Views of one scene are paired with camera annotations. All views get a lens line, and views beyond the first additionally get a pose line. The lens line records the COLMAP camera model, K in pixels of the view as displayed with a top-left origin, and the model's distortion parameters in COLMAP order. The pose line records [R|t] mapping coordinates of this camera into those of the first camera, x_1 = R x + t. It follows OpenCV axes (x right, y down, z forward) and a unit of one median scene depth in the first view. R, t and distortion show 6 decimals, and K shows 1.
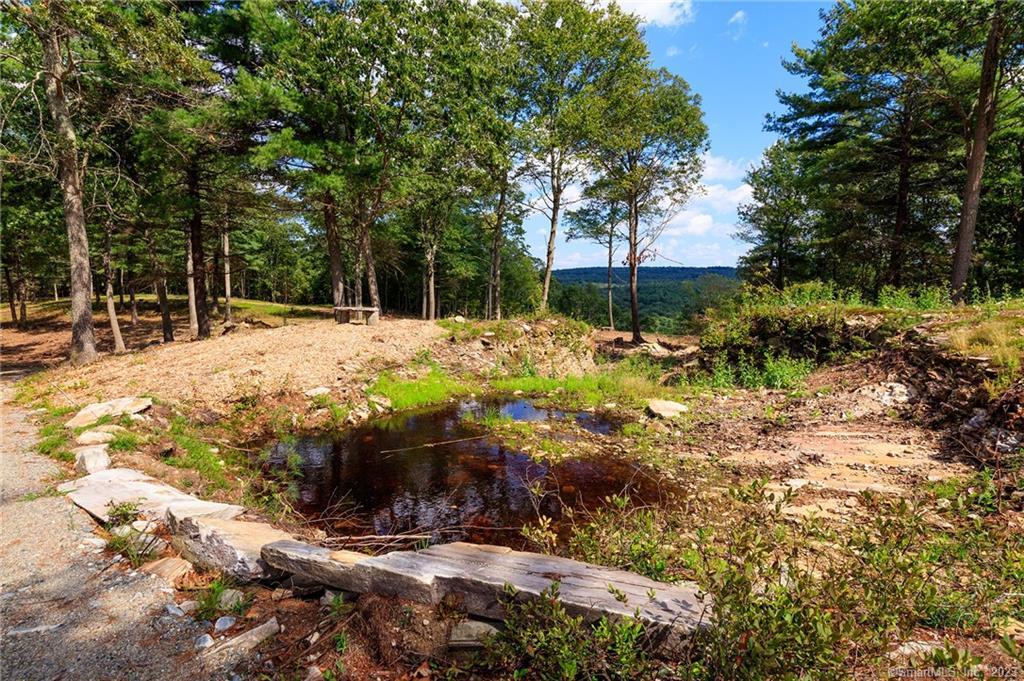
lens RADIAL K [[562.3, 0, 512.0], [0, 562.3, 340.5], [0, 0, 1]] dist [-0.003460, -0.000192]
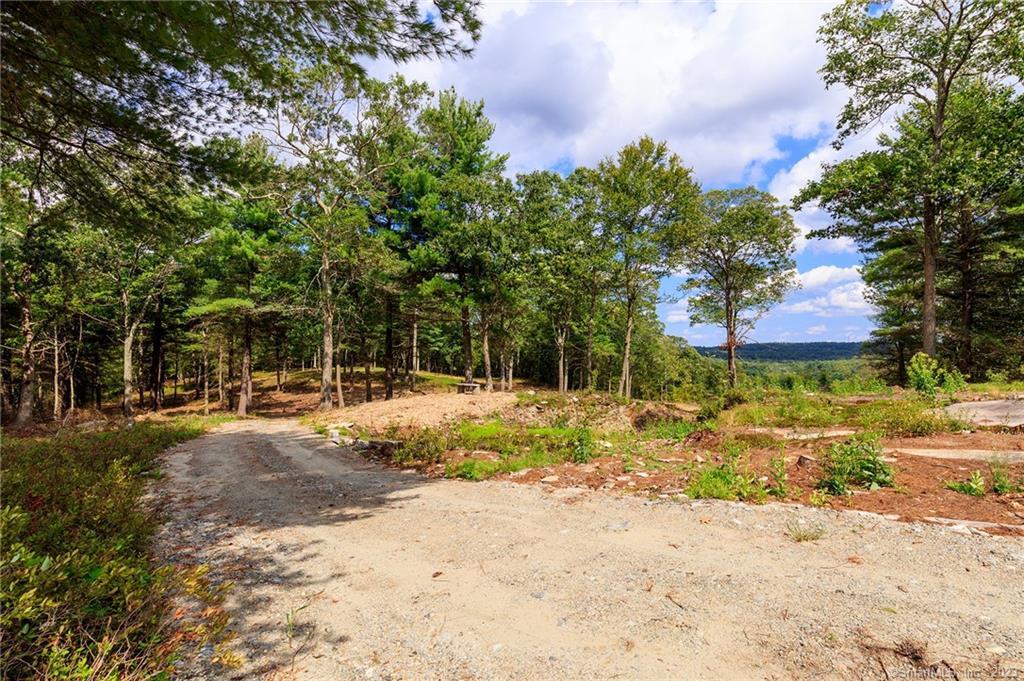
lens RADIAL K [[530.0, 0, 512.0], [0, 530.0, 340.5], [0, 0, 1]] dist [-0.000580, -0.000039]
pose [[0.954861, -0.001179, -0.297051, 0.114106], [-0.038557, 0.991041, -0.127874, 0.003464], [0.294540, 0.133555, 0.946261, -0.167078]]
